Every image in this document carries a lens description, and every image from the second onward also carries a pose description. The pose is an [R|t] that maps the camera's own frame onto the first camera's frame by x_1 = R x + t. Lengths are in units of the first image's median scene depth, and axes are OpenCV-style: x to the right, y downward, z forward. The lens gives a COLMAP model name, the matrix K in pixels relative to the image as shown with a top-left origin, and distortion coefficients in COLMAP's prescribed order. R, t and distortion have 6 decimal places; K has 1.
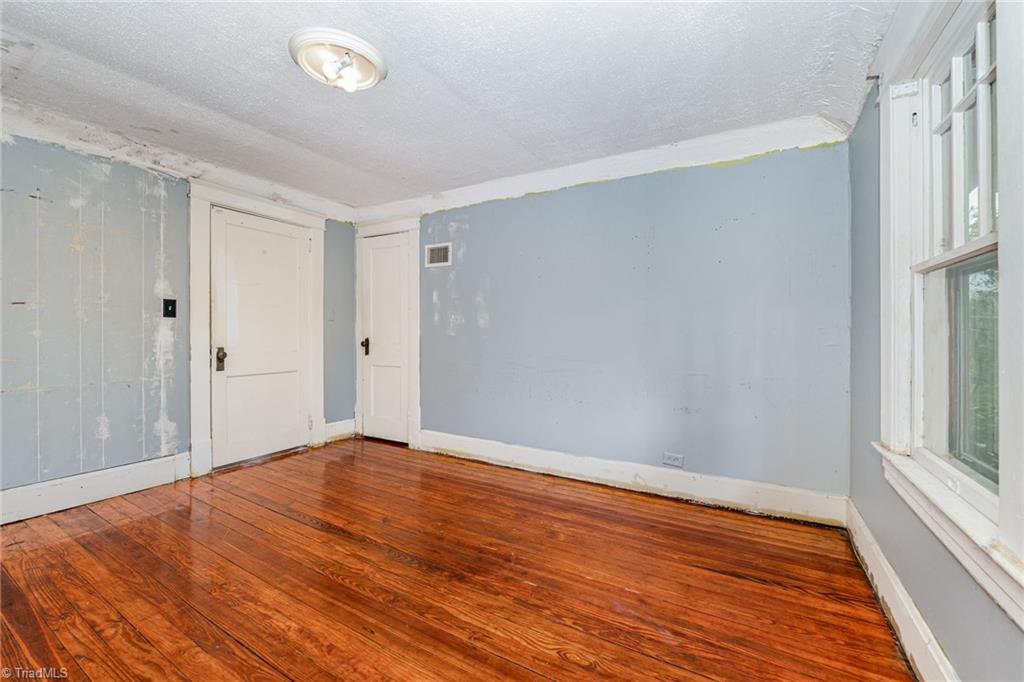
lens RADIAL K [[423.0, 0, 502.0], [0, 423.0, 335.1], [0, 0, 1]] dist [-0.006211, -0.000002]
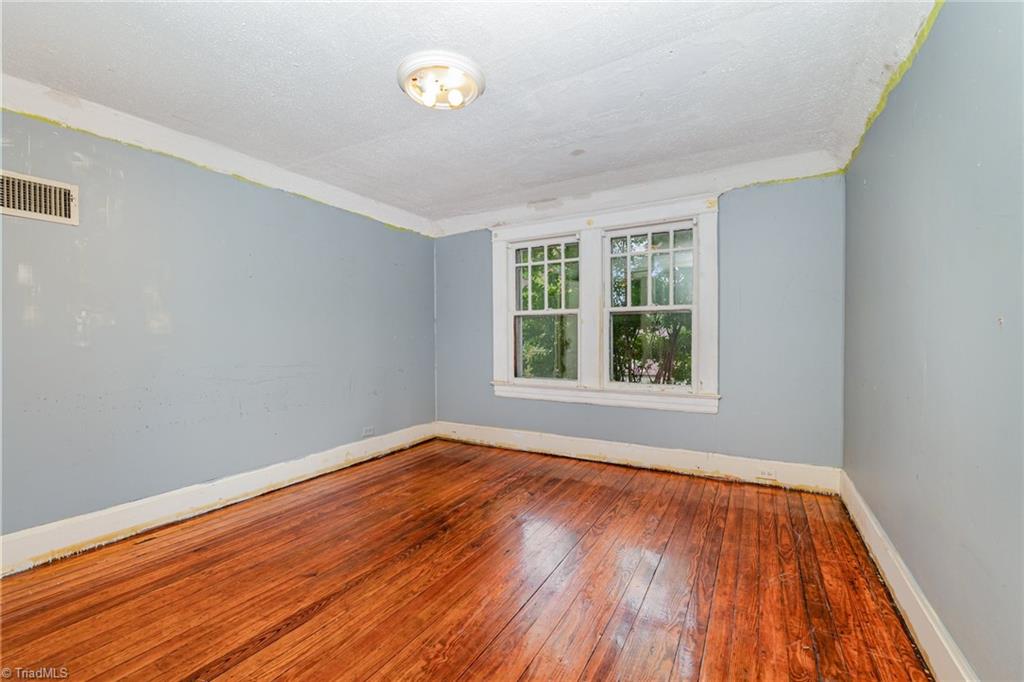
lens RADIAL K [[423.0, 0, 510.3], [0, 423.0, 339.0], [0, 0, 1]] dist [-0.006211, -0.000002]
pose [[-0.008246, -0.010700, 0.999909, -0.966239], [0.013025, 0.999857, 0.010807, -0.010304], [-0.999881, 0.013113, -0.008106, 0.562262]]
